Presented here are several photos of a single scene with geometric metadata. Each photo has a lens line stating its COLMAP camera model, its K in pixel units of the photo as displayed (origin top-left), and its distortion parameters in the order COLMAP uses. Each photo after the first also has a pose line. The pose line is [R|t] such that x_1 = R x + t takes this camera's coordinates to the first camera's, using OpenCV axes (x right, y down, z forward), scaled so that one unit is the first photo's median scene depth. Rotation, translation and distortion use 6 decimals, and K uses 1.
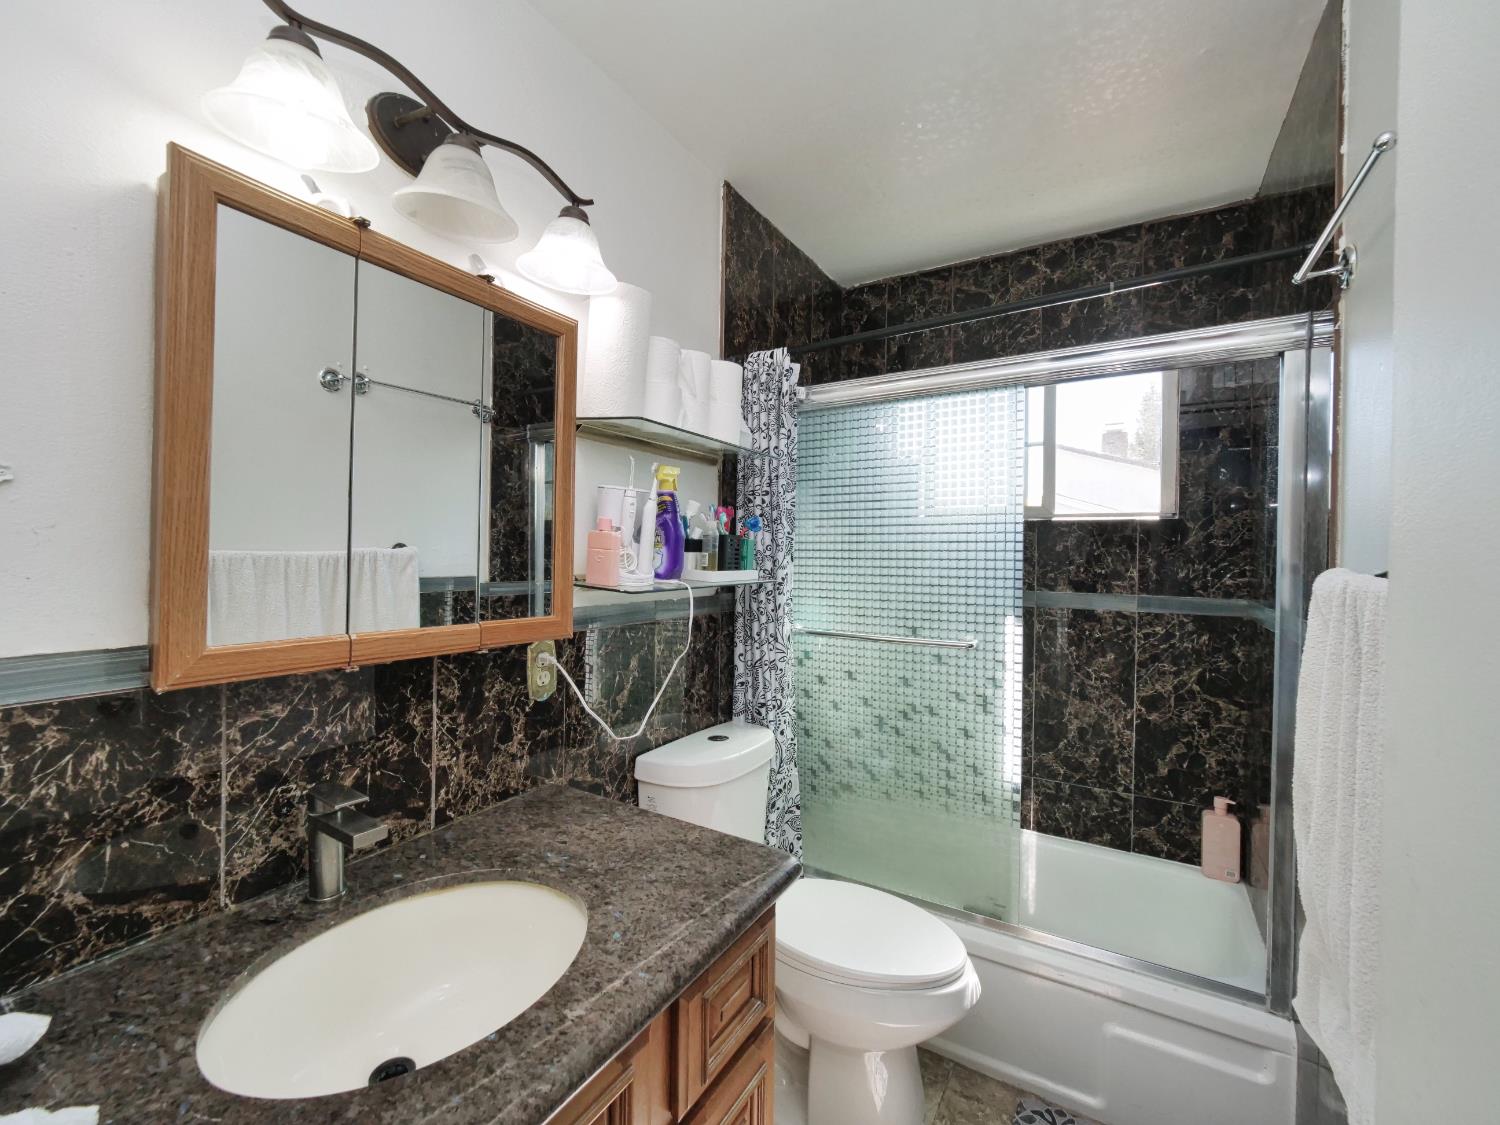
lens RADIAL K [[641.7, 0, 730.4], [0, 641.7, 559.5], [0, 0, 1]] dist [-0.003048, 0.001342]
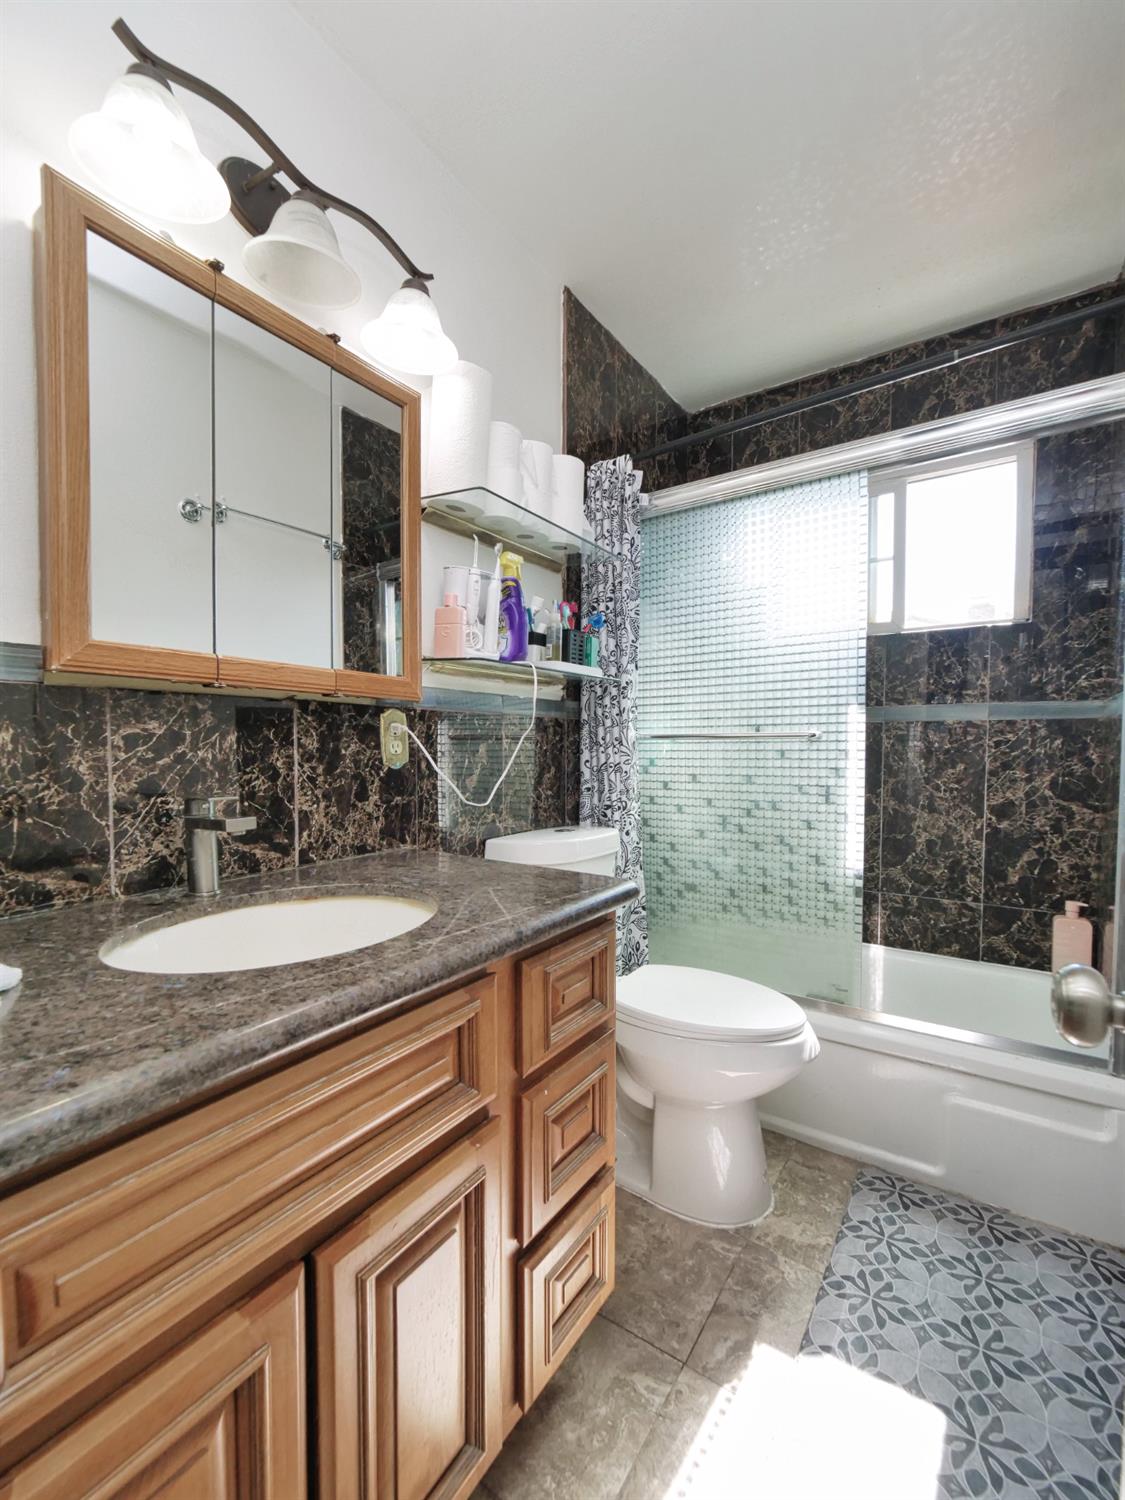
lens RADIAL K [[641.7, 0, 549.8], [0, 641.7, 764.5], [0, 0, 1]] dist [-0.003048, 0.001342]
pose [[0.998623, -0.011556, -0.051164, 0.010743], [0.013264, 0.999362, 0.033165, 0.132642], [0.050748, -0.033798, 0.998139, -0.029702]]
